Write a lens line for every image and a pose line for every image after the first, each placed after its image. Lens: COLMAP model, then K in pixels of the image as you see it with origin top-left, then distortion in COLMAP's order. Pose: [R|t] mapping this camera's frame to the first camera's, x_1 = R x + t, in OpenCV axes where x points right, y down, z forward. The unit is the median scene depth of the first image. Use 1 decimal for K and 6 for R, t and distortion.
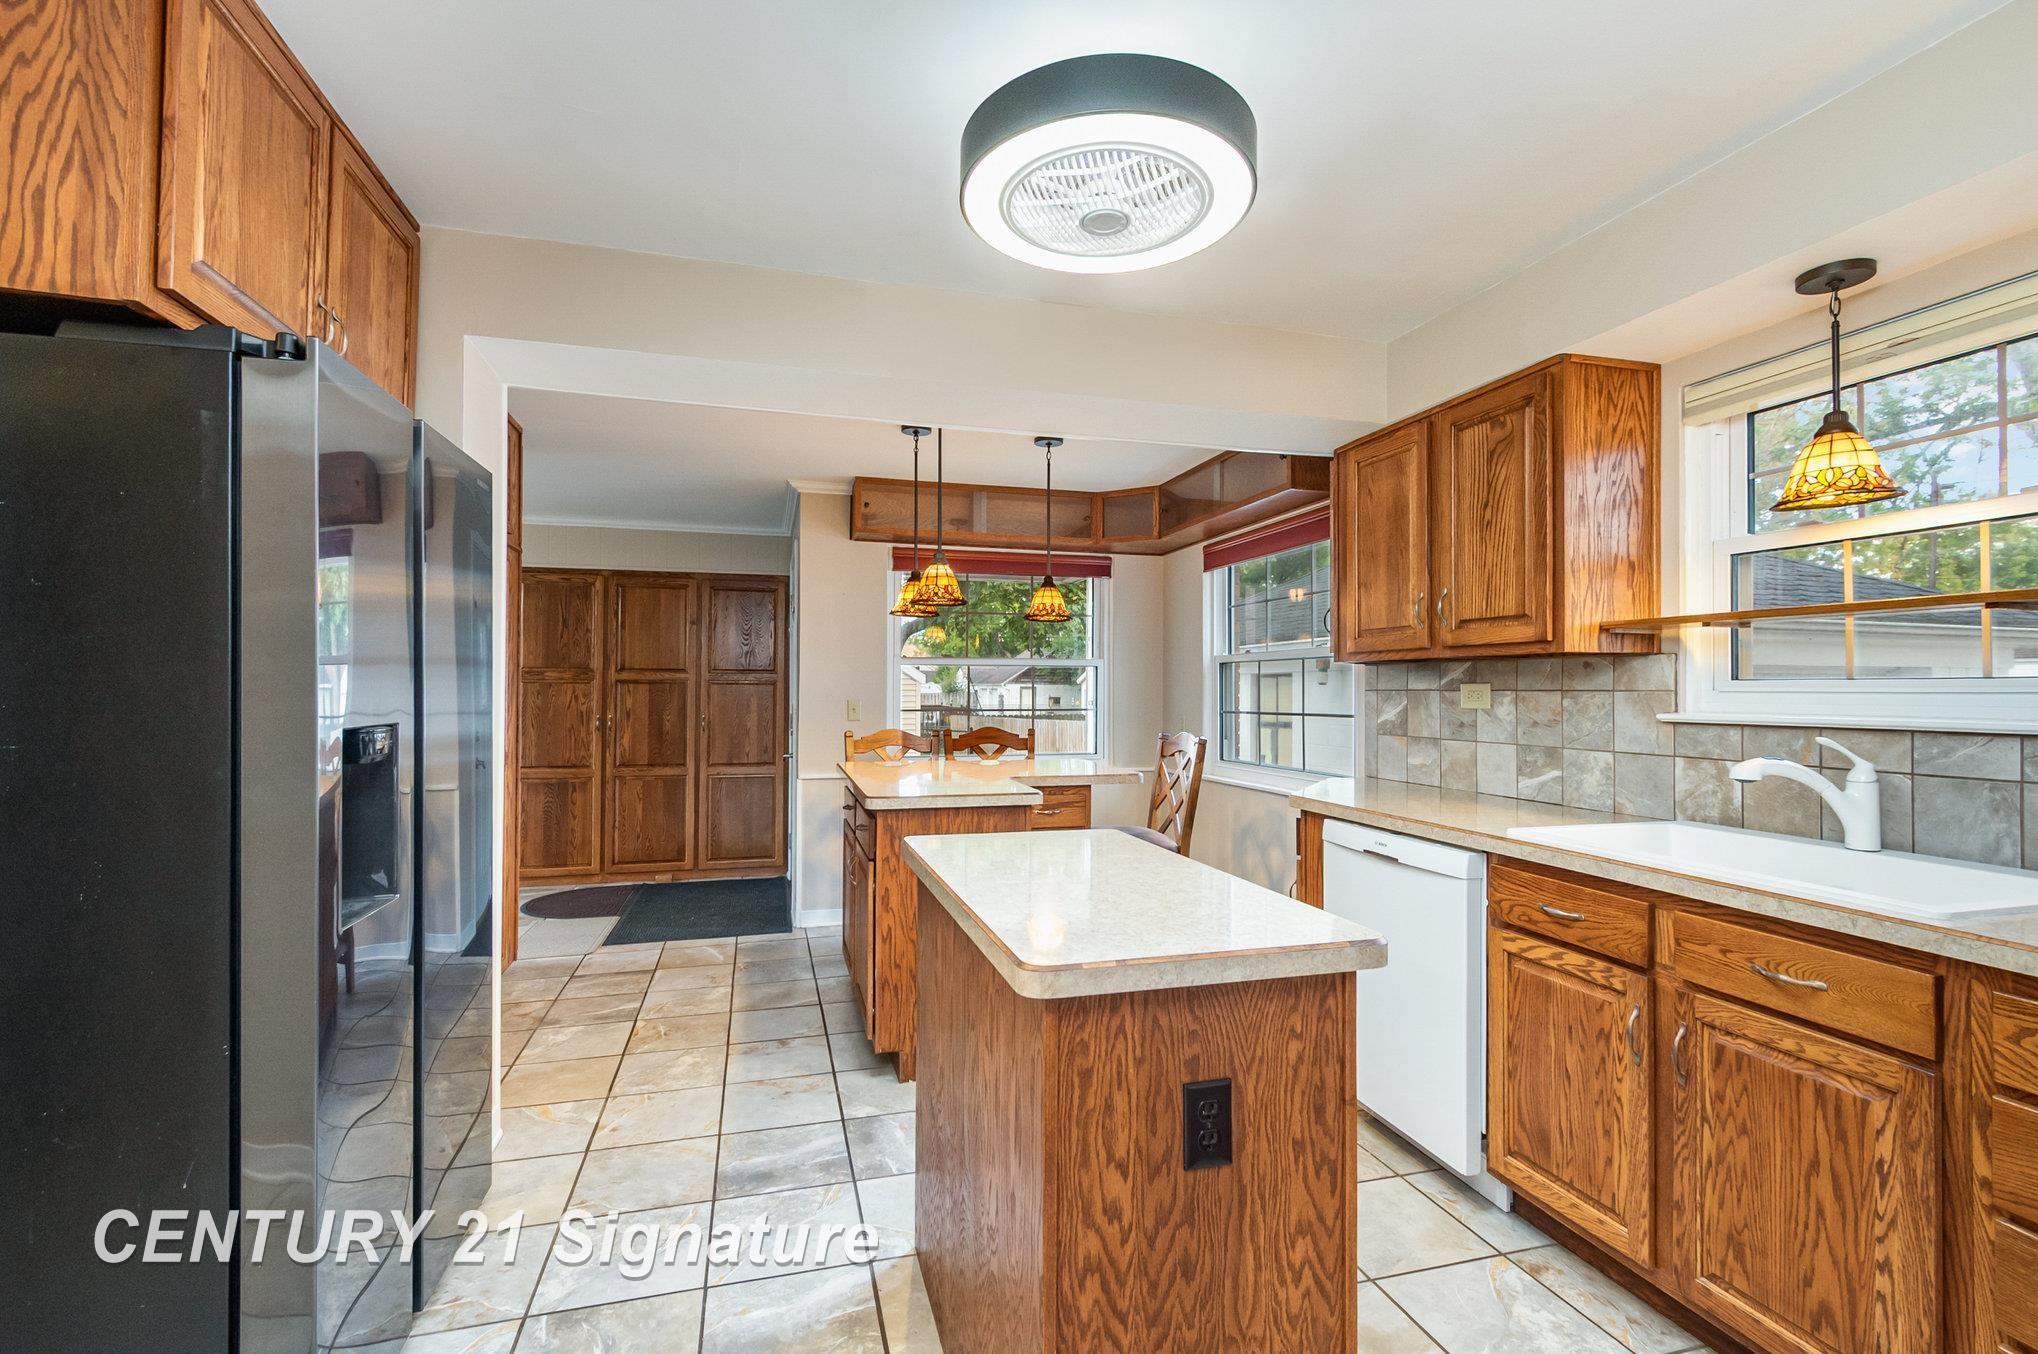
lens RADIAL K [[917.5, 0, 1022.7], [0, 917.5, 677.2], [0, 0, 1]] dist [0.003512, -0.000024]
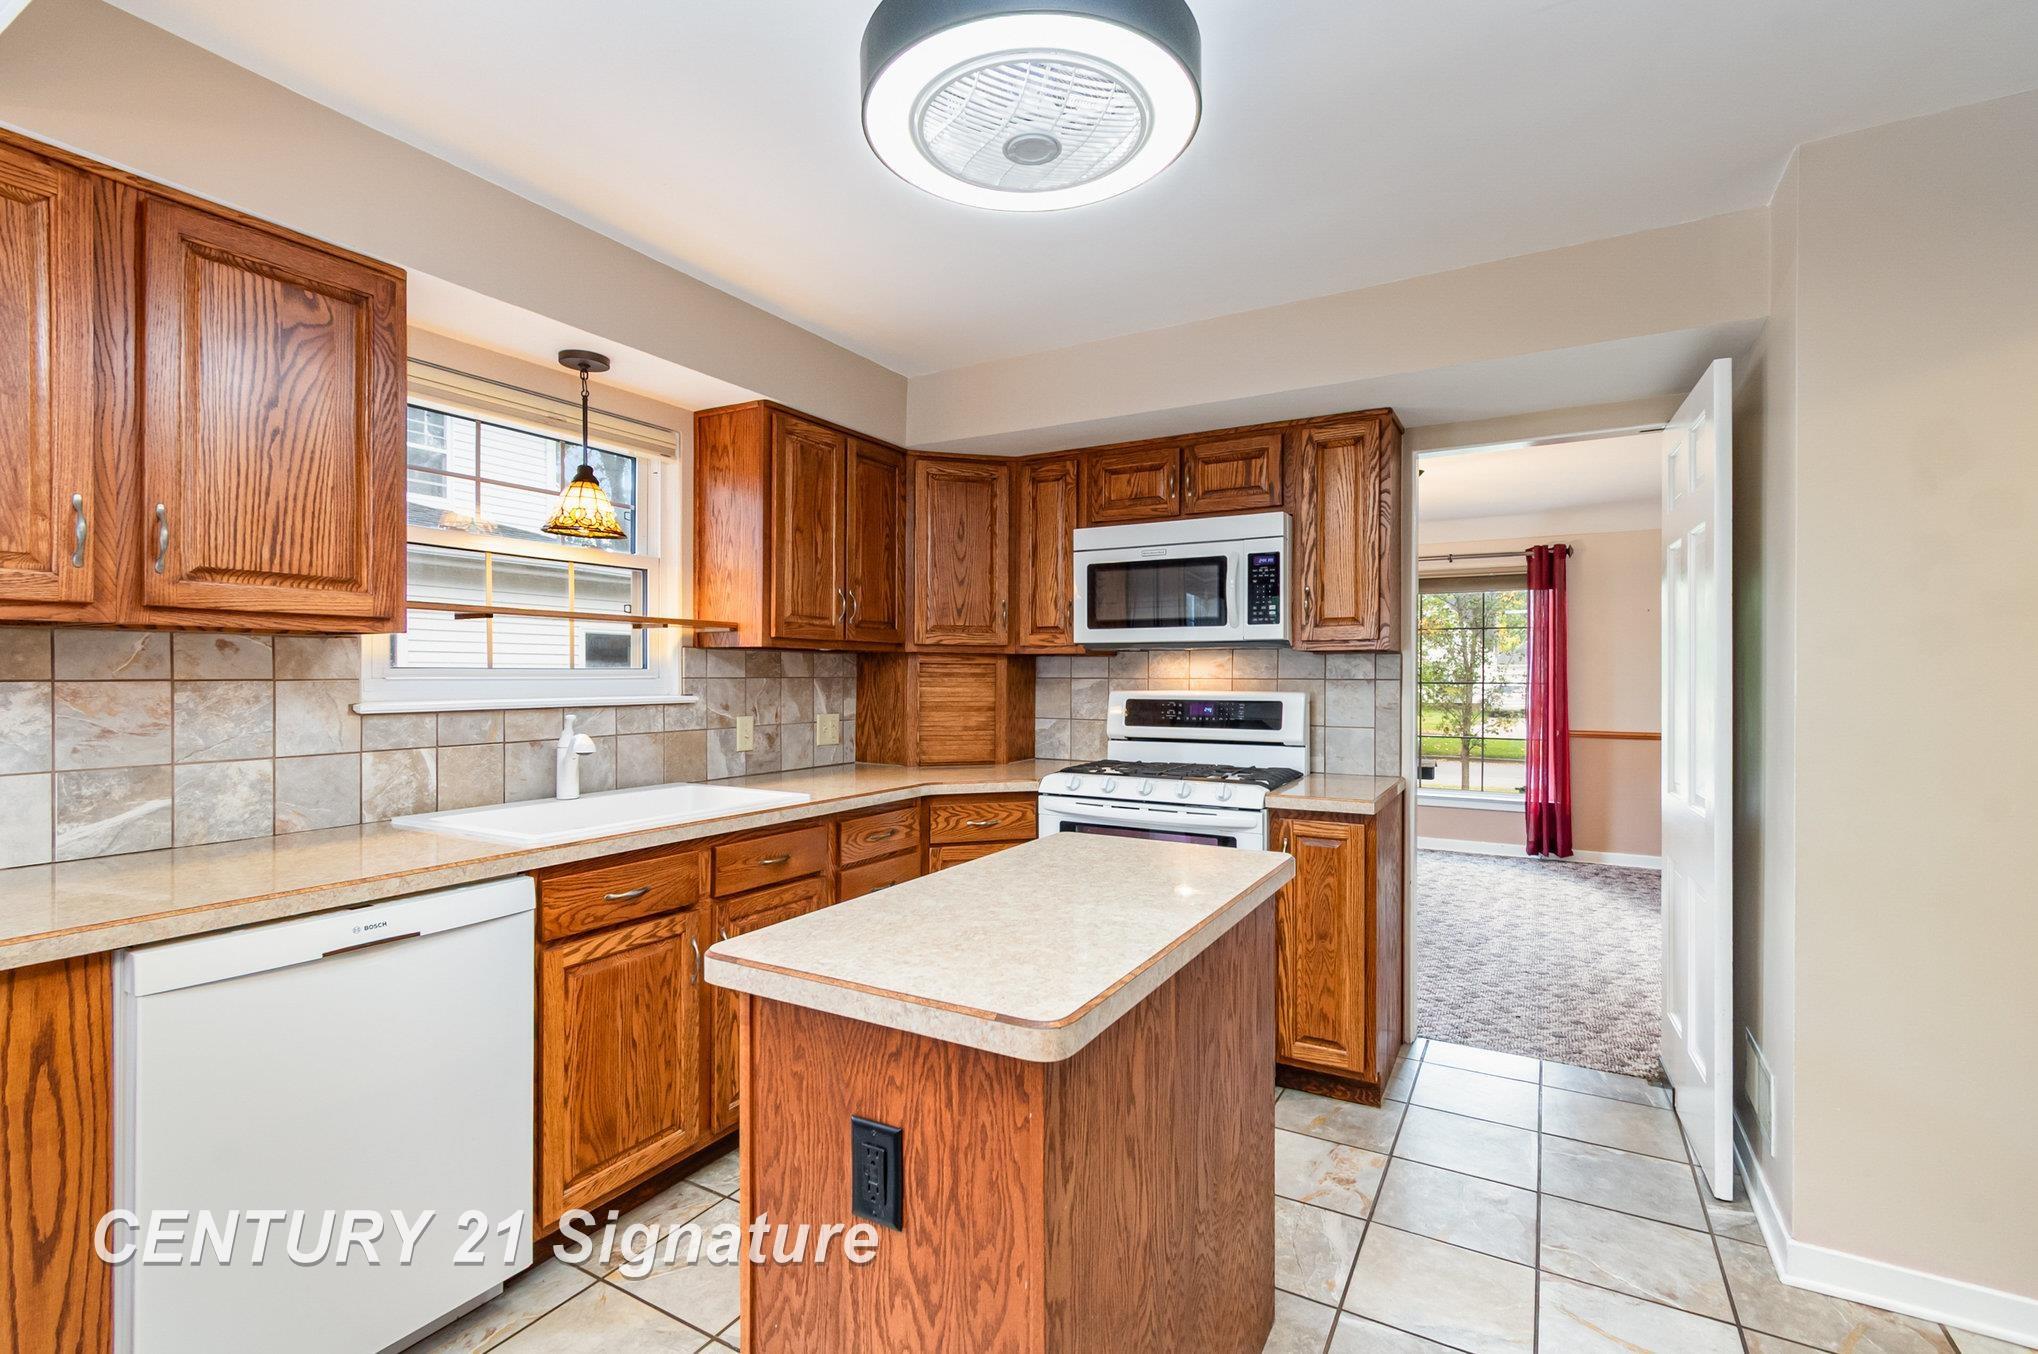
lens RADIAL K [[917.5, 0, 1008.7], [0, 917.5, 676.4], [0, 0, 1]] dist [0.003512, -0.000024]
pose [[-0.689560, -0.007193, 0.724193, -0.372426], [-0.014070, 0.999895, -0.003467, 0.006002], [-0.724092, -0.012580, -0.689589, 1.134381]]
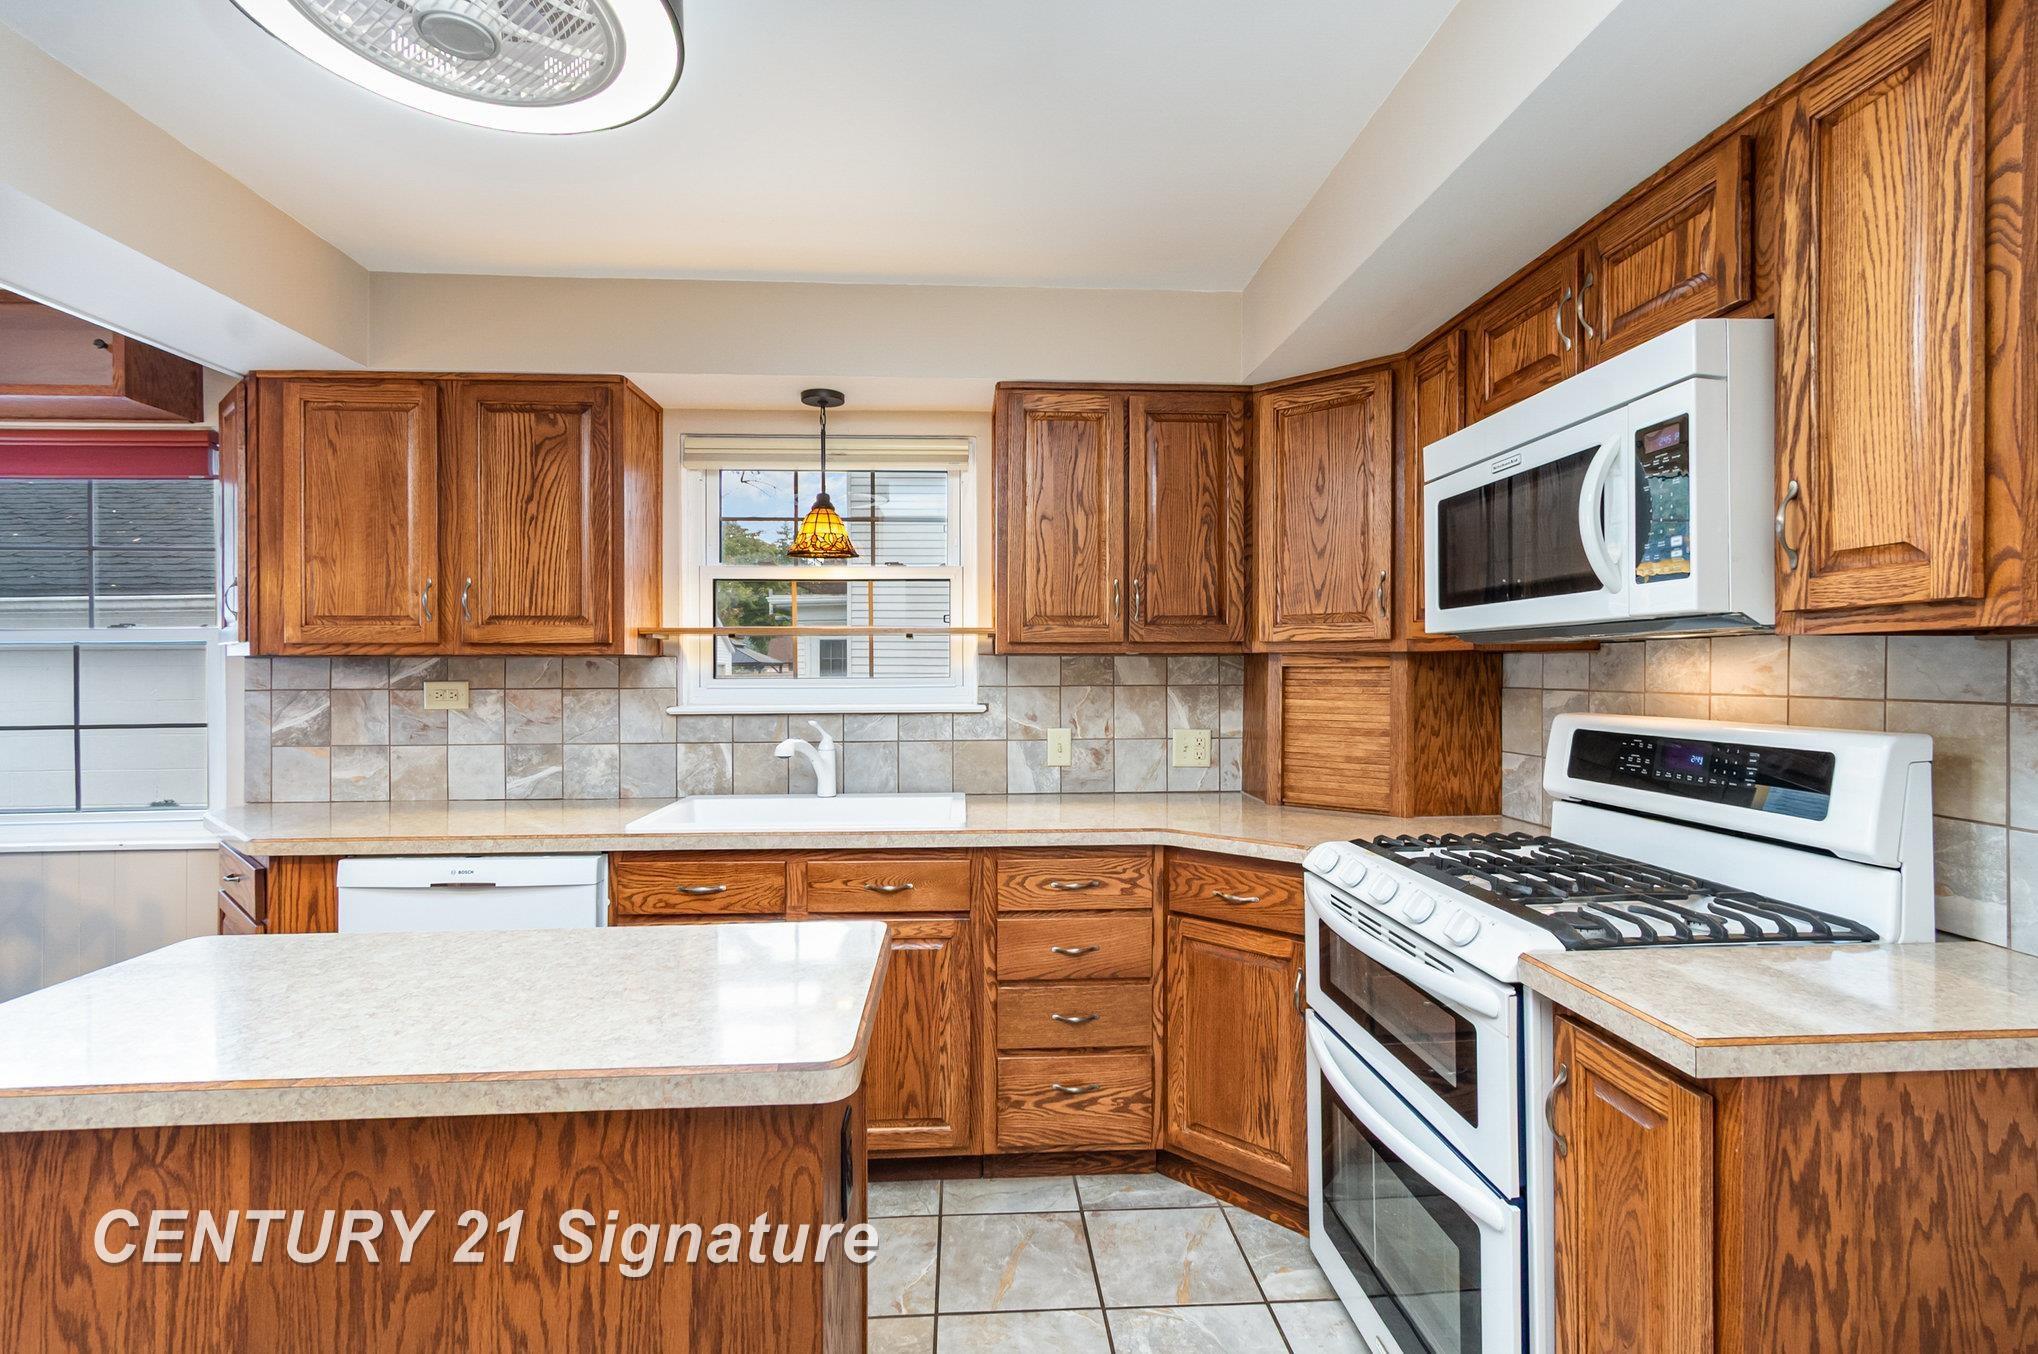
lens RADIAL K [[917.5, 0, 1013.1], [0, 917.5, 667.9], [0, 0, 1]] dist [0.003512, -0.000024]
pose [[0.218835, -0.001677, 0.975760, -0.346216], [-0.008088, 0.999961, 0.003532, -0.018357], [-0.975728, -0.008665, 0.218813, 0.308364]]
